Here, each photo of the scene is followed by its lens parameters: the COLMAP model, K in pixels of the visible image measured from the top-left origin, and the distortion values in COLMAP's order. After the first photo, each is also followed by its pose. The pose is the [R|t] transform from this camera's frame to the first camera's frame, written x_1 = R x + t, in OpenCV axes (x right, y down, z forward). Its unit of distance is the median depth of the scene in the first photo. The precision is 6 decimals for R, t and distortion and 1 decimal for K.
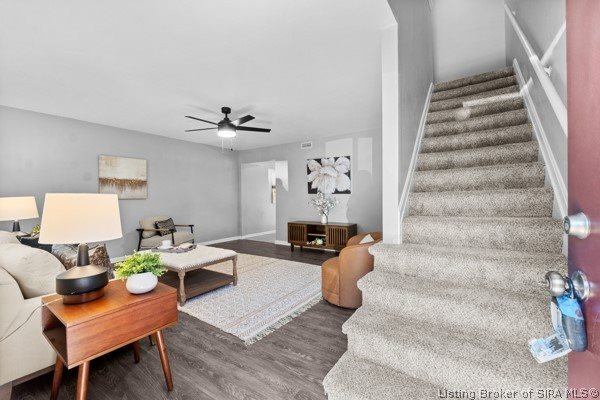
lens RADIAL K [[256.0, 0, 300.0], [0, 256.0, 200.0], [0, 0, 1]] dist [-0.001421, -0.000042]
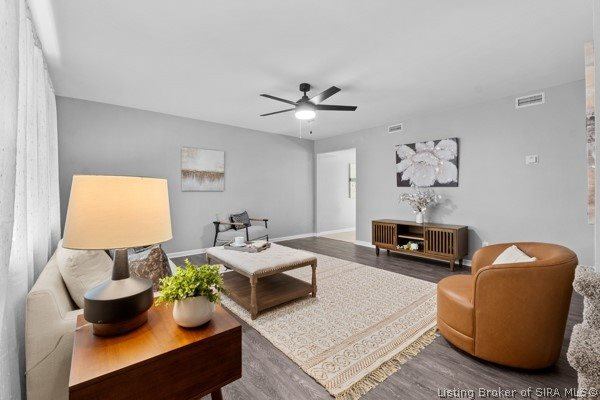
lens RADIAL K [[256.0, 0, 300.0], [0, 256.0, 200.0], [0, 0, 1]] dist [-0.001421, -0.000042]
pose [[0.962933, 0.017493, -0.269173, -0.060060], [-0.012107, 0.999692, 0.021656, 0.005531], [0.269469, -0.017594, 0.962848, 0.149937]]
